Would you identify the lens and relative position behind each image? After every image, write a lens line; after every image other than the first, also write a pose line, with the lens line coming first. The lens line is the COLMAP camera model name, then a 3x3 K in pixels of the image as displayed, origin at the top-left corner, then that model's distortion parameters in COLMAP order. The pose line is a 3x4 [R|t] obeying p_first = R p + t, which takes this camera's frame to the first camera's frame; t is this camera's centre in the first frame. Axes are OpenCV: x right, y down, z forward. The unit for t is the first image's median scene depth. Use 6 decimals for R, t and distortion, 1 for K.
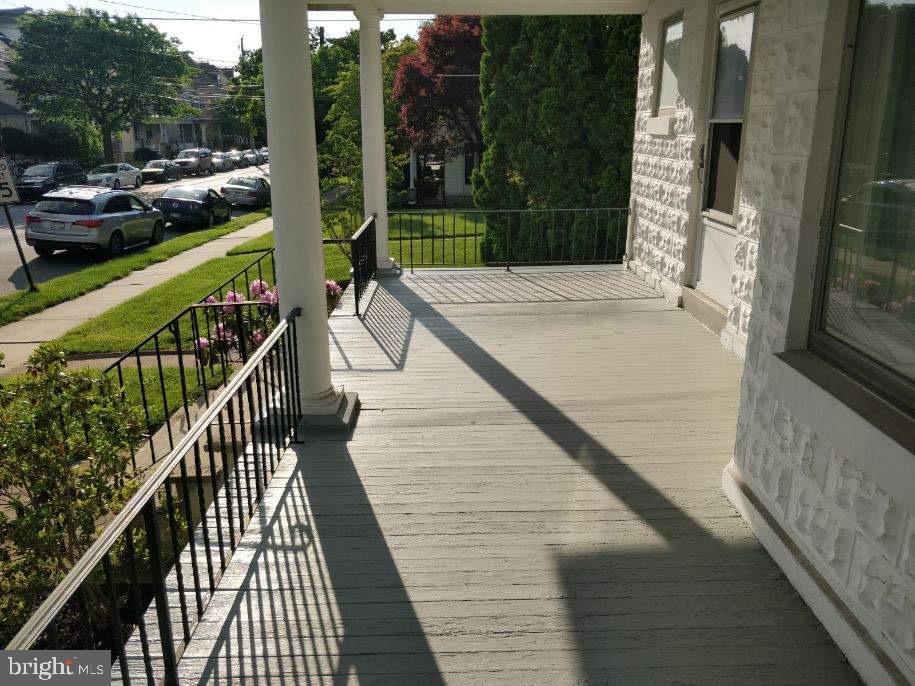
lens RADIAL K [[746.6, 0, 457.5], [0, 746.6, 343.0], [0, 0, 1]] dist [0.099613, -0.190560]
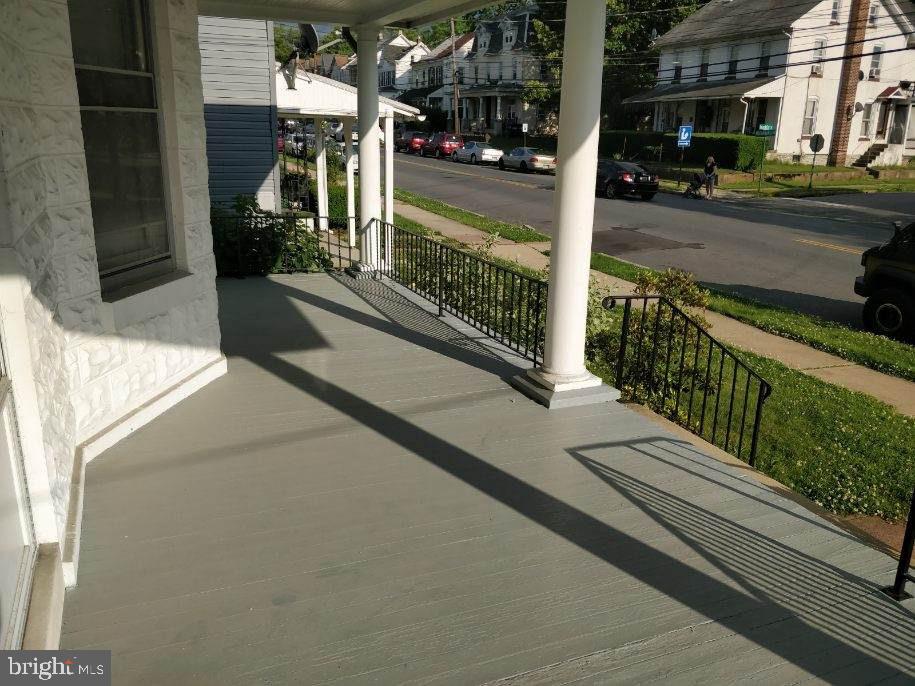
lens RADIAL K [[746.6, 0, 457.5], [0, 746.6, 343.0], [0, 0, 1]] dist [0.099613, -0.190560]
pose [[-0.921085, 0.095670, -0.377424, 0.319451], [-0.124549, 0.846016, 0.518406, -0.456759], [0.368903, 0.524504, -0.767337, 1.533705]]
